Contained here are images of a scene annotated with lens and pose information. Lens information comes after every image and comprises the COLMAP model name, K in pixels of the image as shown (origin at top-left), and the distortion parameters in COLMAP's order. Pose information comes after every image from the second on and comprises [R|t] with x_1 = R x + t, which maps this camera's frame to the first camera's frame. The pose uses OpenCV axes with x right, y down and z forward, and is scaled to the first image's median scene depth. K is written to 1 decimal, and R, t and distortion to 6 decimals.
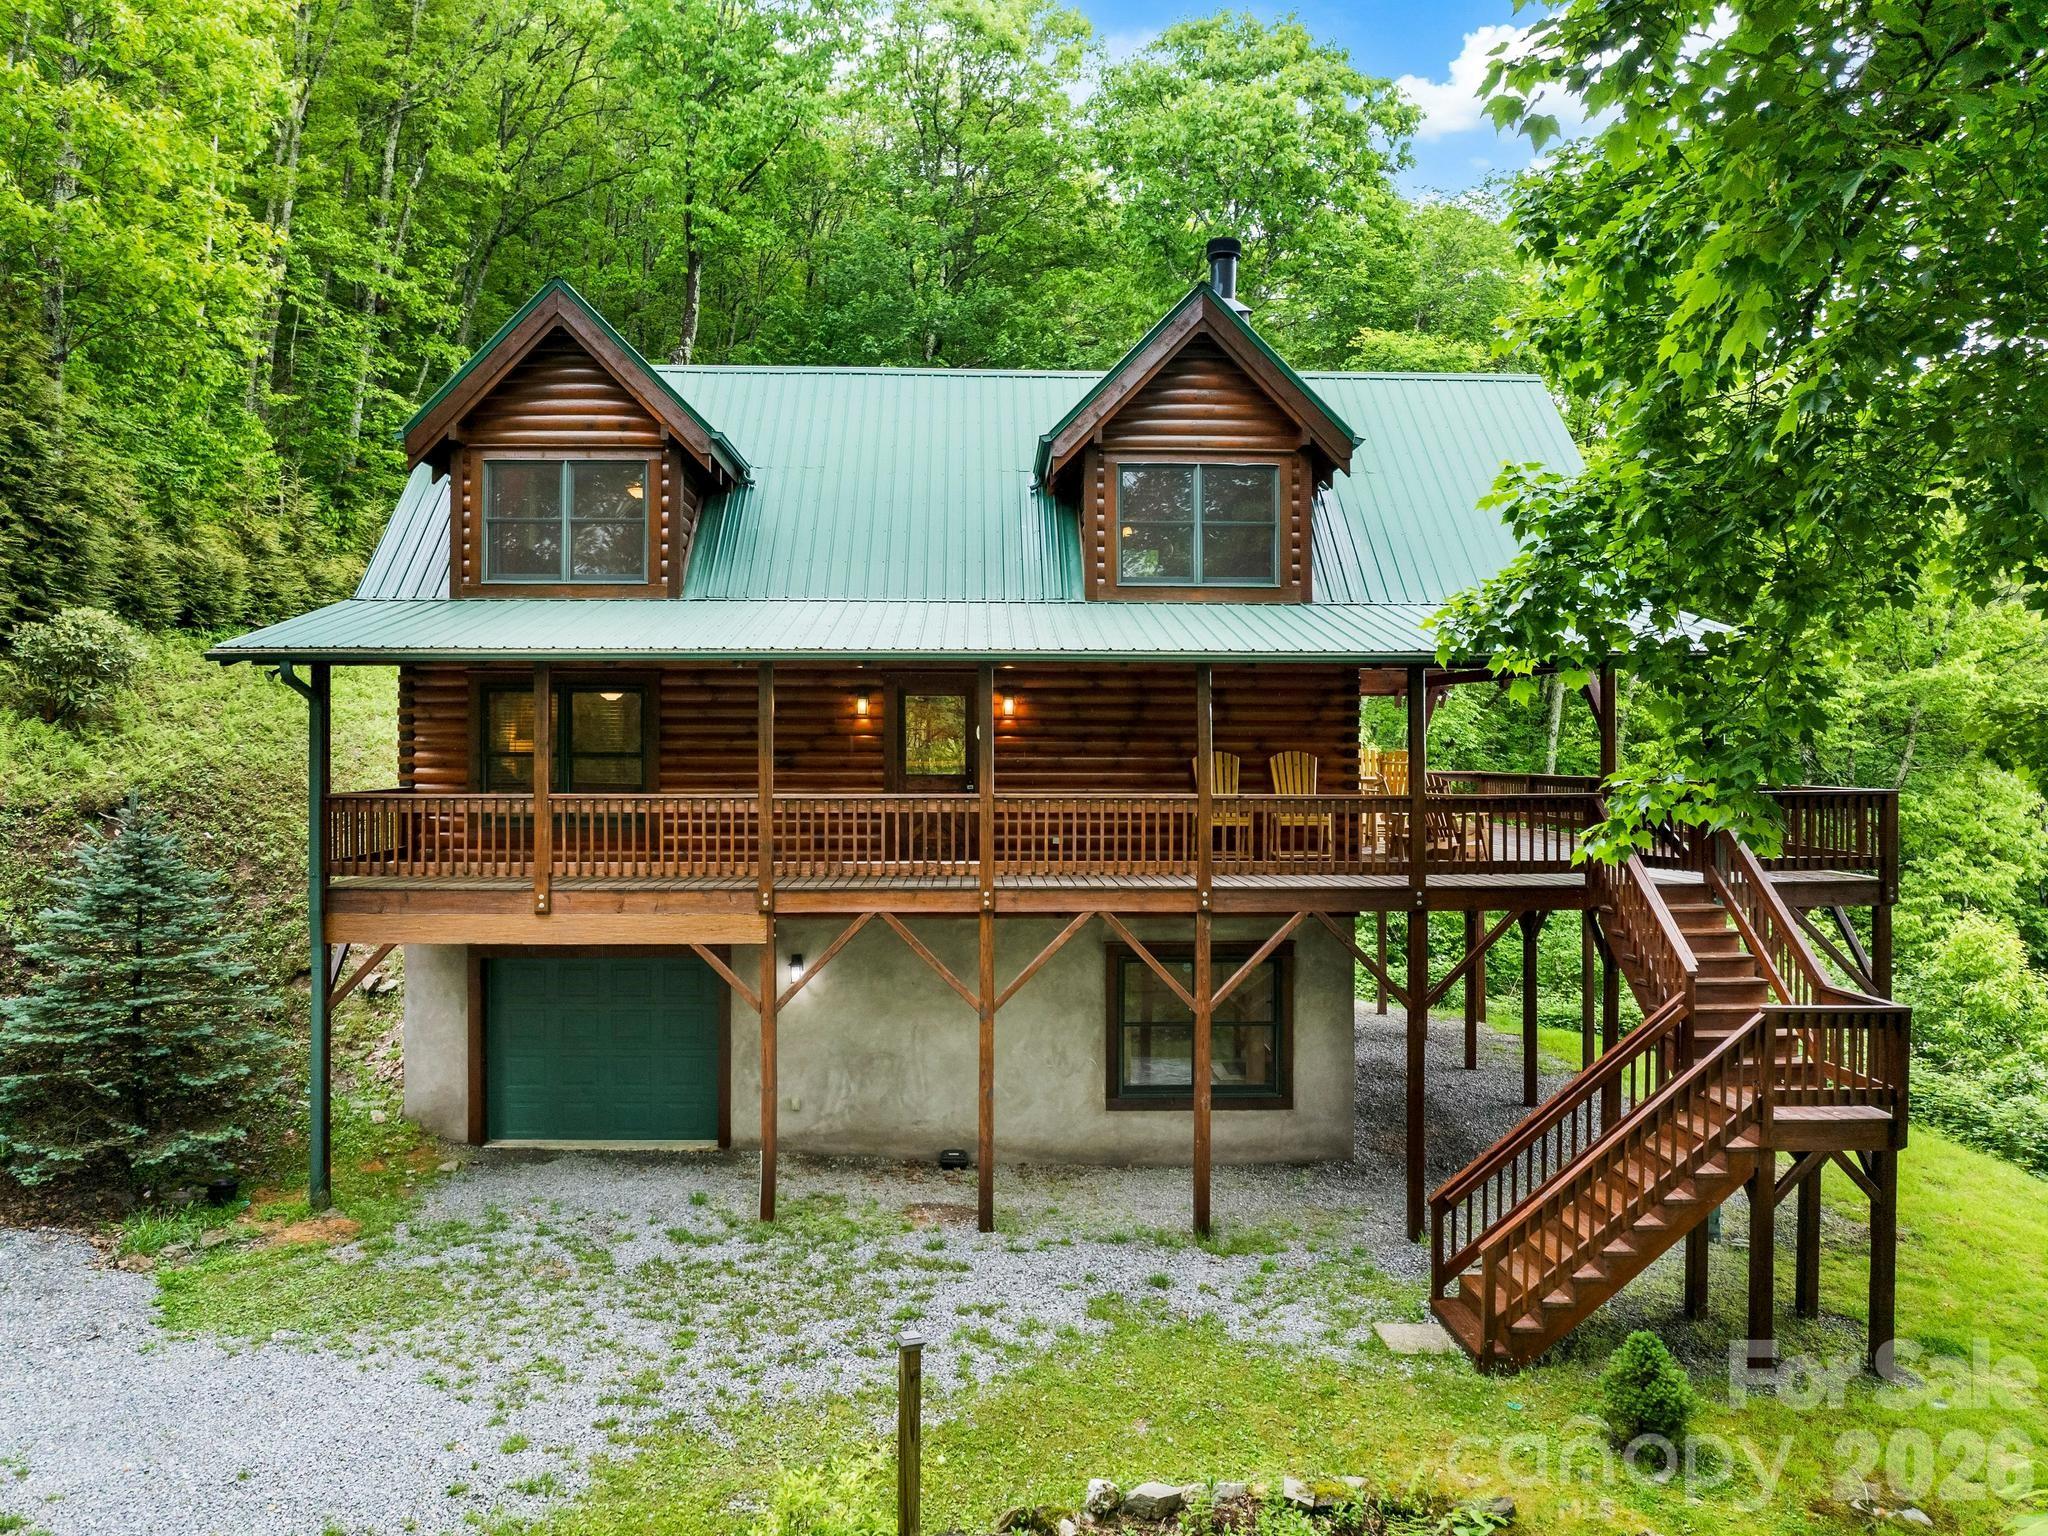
lens RADIAL K [[1398.8, 0, 1024.0], [0, 1398.8, 768.0], [0, 0, 1]] dist [-0.035315, -0.004809]
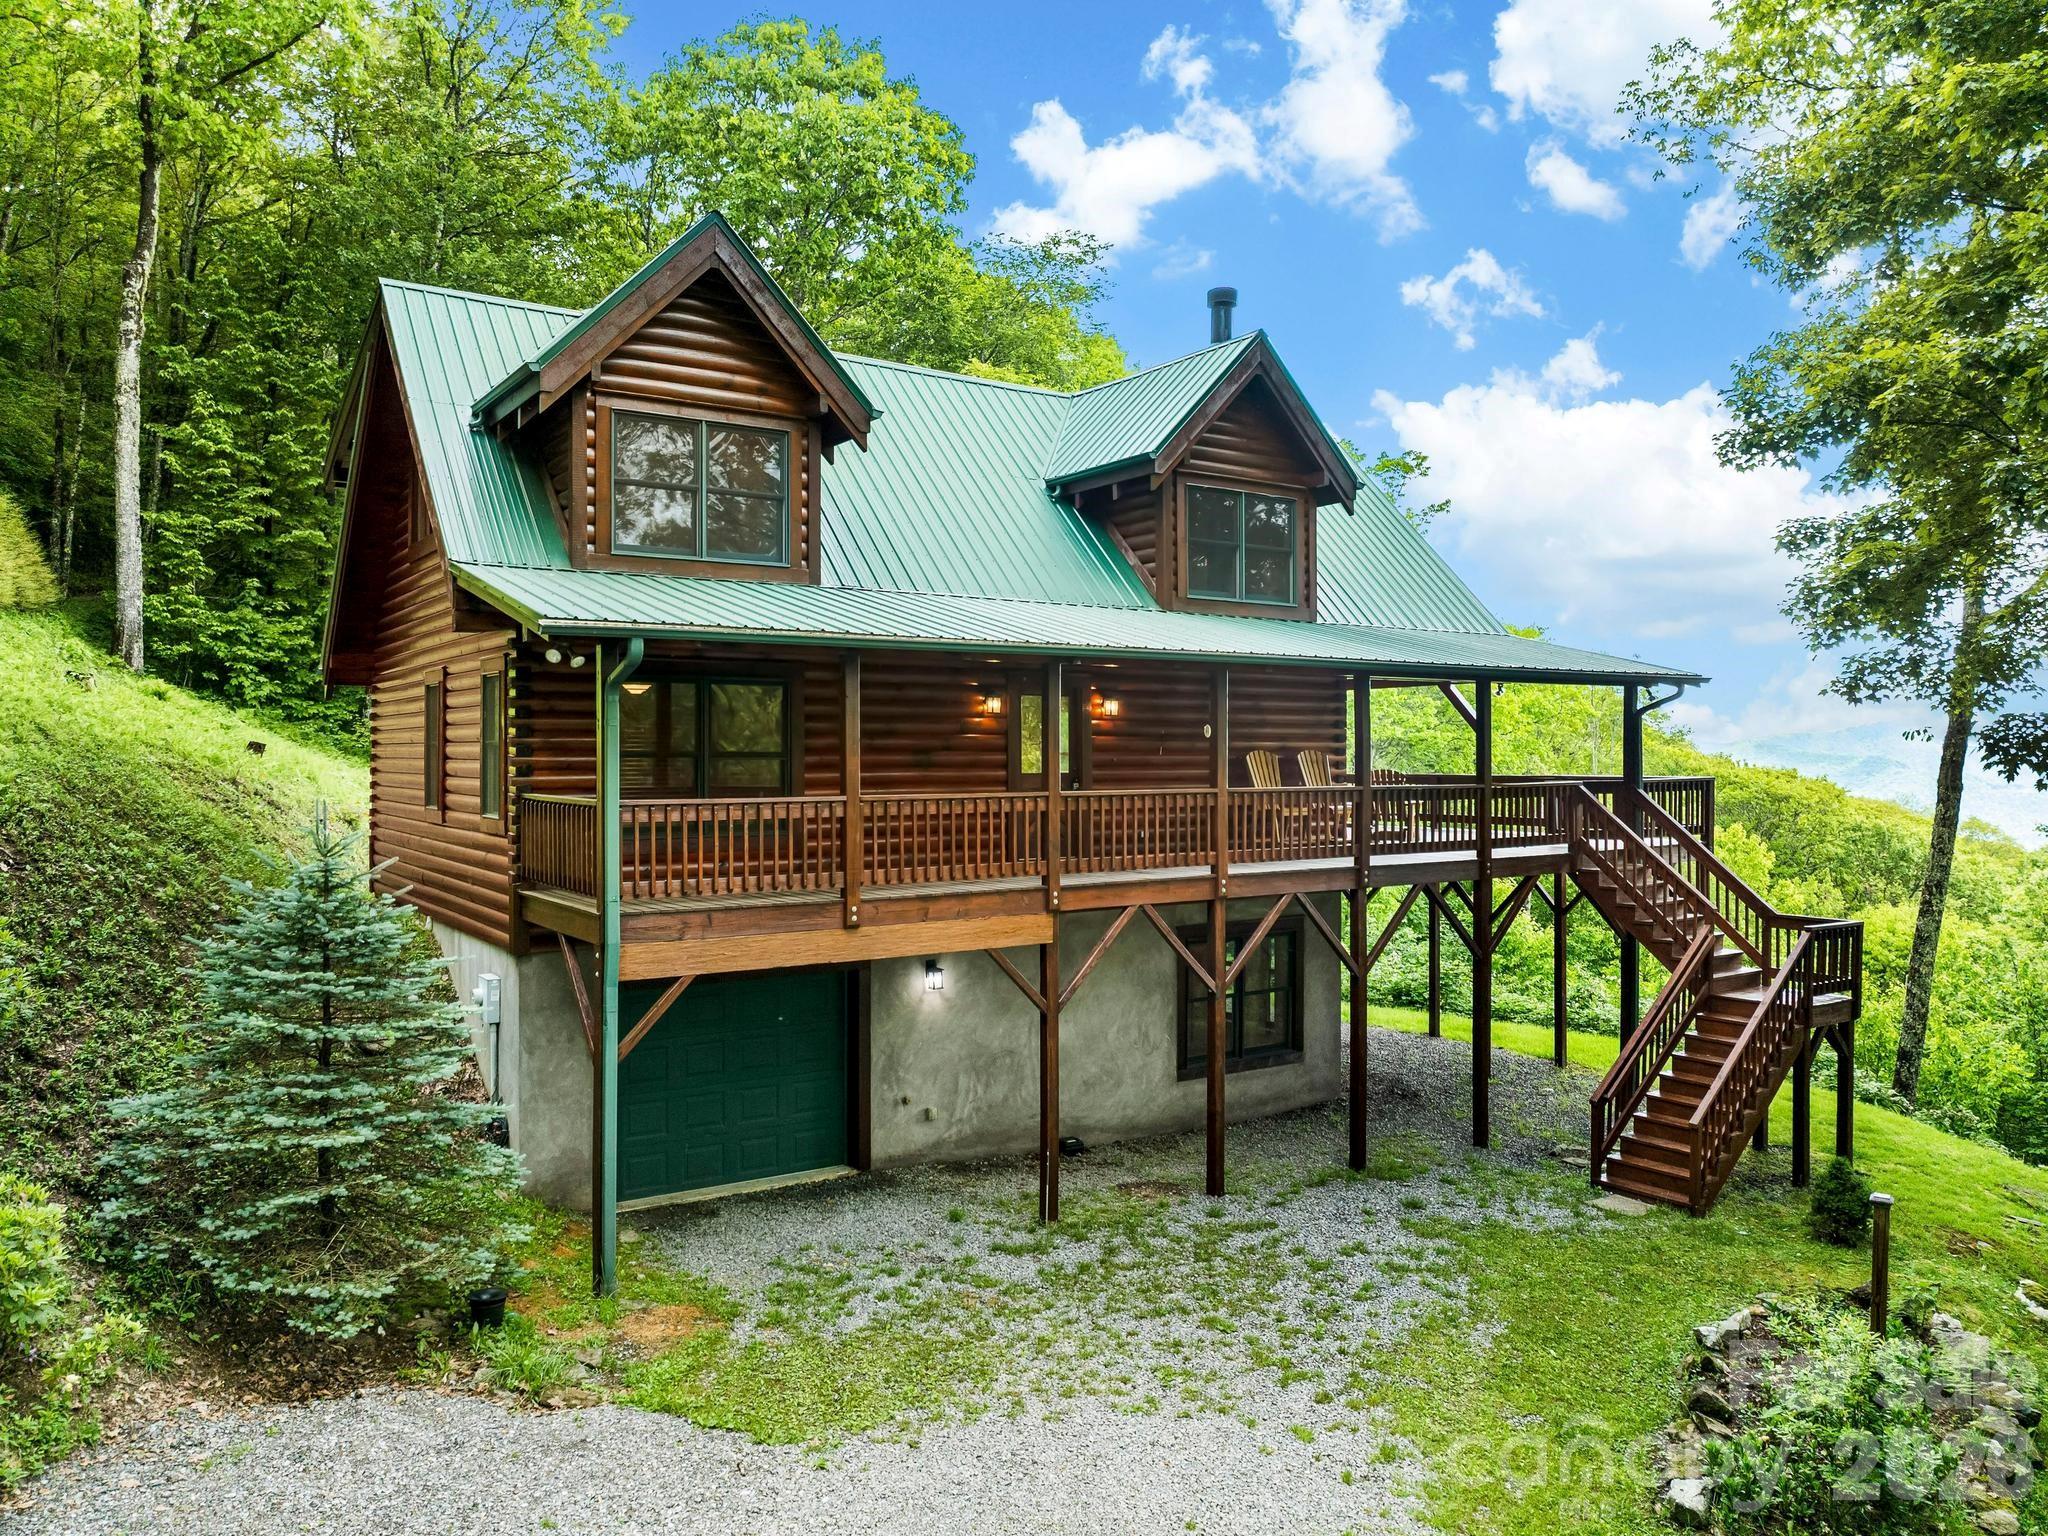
lens RADIAL K [[1459.3, 0, 1024.0], [0, 1459.3, 768.0], [0, 0, 1]] dist [-0.038358, -0.000329]
pose [[0.844913, -0.007910, 0.534845, -0.789169], [-0.002267, 0.999829, 0.018368, -0.022829], [-0.534899, -0.016732, 0.844751, 0.132499]]
